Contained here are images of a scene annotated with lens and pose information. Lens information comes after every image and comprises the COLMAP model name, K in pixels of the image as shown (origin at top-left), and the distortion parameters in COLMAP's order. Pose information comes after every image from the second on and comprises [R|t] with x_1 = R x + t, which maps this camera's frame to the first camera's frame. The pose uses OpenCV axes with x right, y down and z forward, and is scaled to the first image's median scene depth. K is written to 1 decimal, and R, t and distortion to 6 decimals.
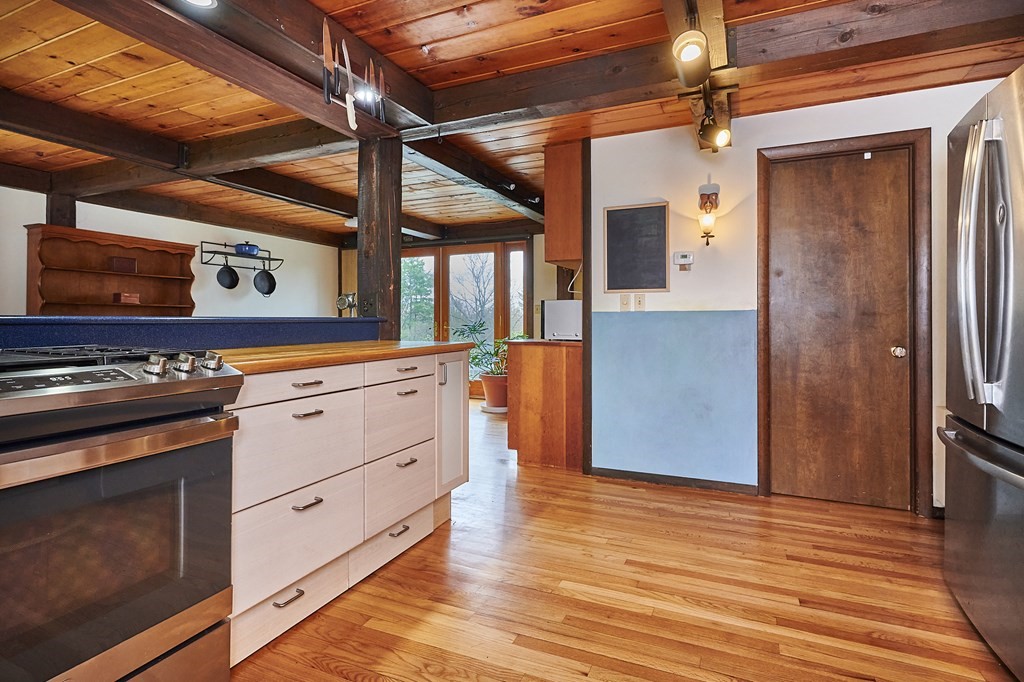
lens RADIAL K [[527.5, 0, 507.9], [0, 527.5, 319.1], [0, 0, 1]] dist [-0.000900, -0.000004]
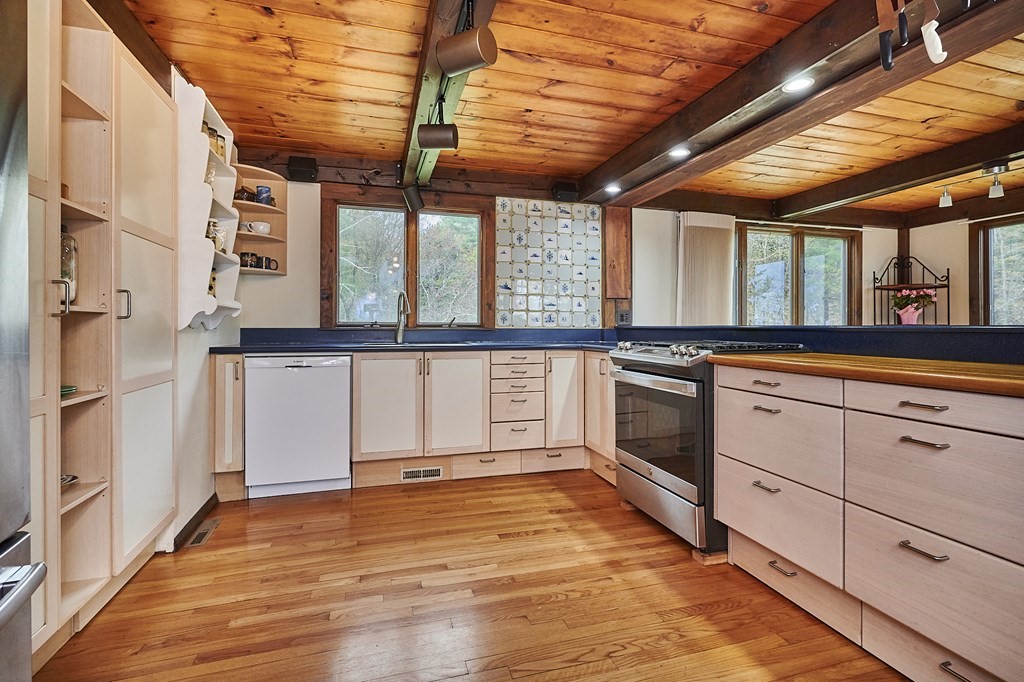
lens RADIAL K [[492.4, 0, 528.8], [0, 492.4, 326.3], [0, 0, 1]] dist [0.010896, 0.000205]
pose [[-0.743108, 0.001053, -0.669171, 0.722607], [0.002208, 0.999997, -0.000878, -0.004326], [0.669168, -0.002131, -0.743108, 1.423473]]
